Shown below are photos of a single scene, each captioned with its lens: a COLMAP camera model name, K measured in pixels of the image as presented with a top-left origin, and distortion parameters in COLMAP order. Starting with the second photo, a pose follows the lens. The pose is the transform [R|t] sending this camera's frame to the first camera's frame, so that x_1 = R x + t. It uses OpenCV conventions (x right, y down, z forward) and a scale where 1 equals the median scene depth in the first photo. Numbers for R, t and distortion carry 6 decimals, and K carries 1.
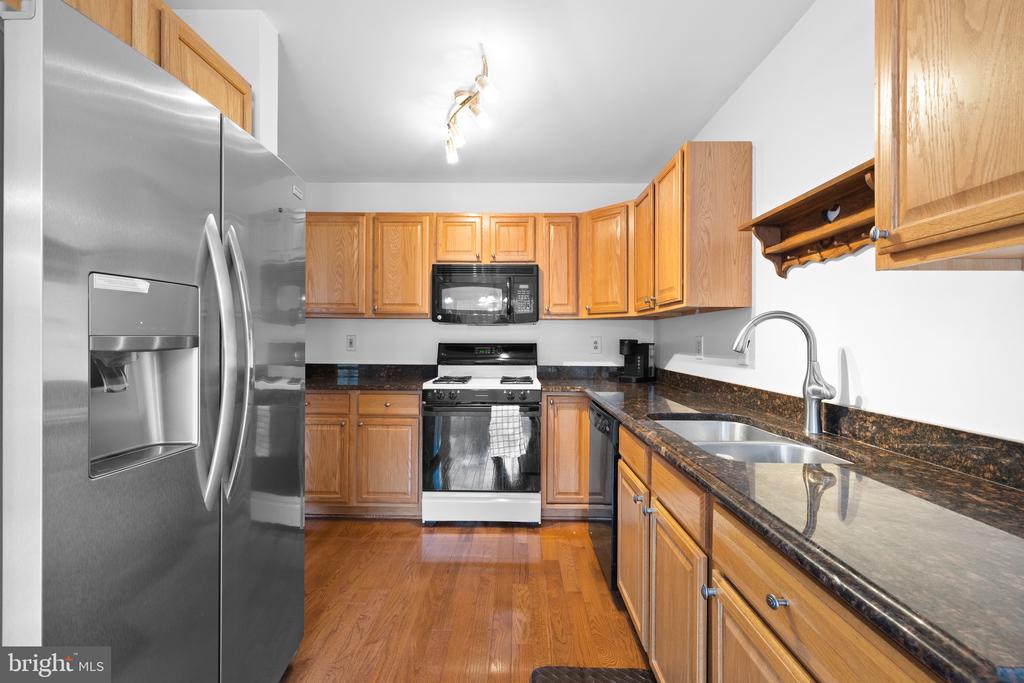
lens RADIAL K [[440.4, 0, 511.6], [0, 440.4, 338.5], [0, 0, 1]] dist [0.005091, 0.000316]
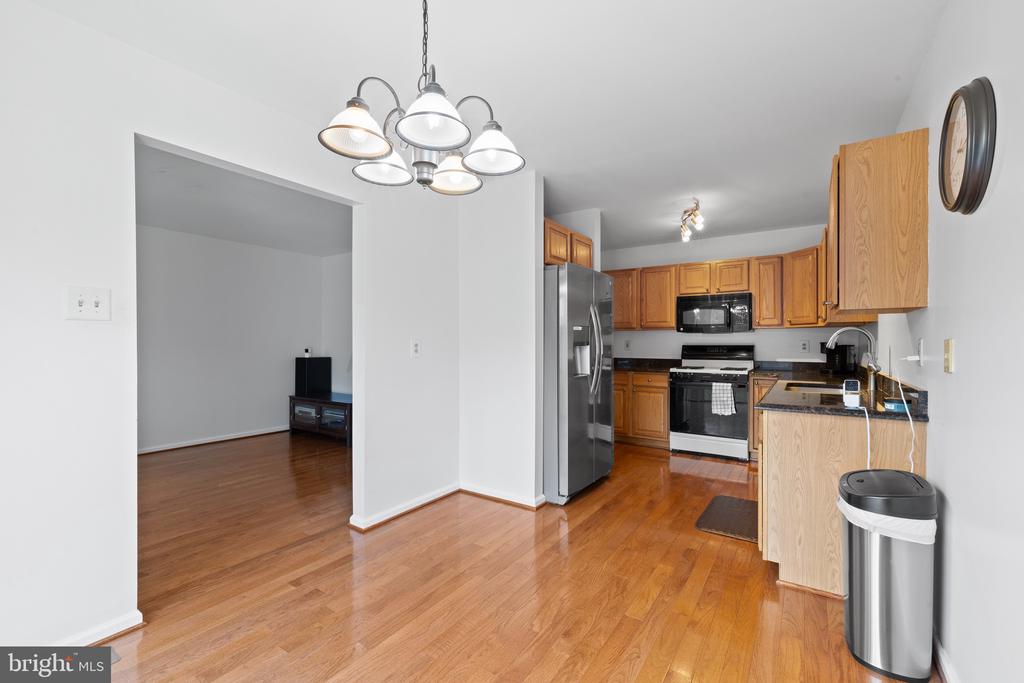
lens RADIAL K [[440.4, 0, 511.9], [0, 440.4, 342.9], [0, 0, 1]] dist [0.005091, 0.000316]
pose [[0.834164, -0.004837, -0.551496, 0.207611], [0.004412, 0.999988, -0.002098, 0.002685], [0.551499, -0.000683, 0.834175, -0.691415]]
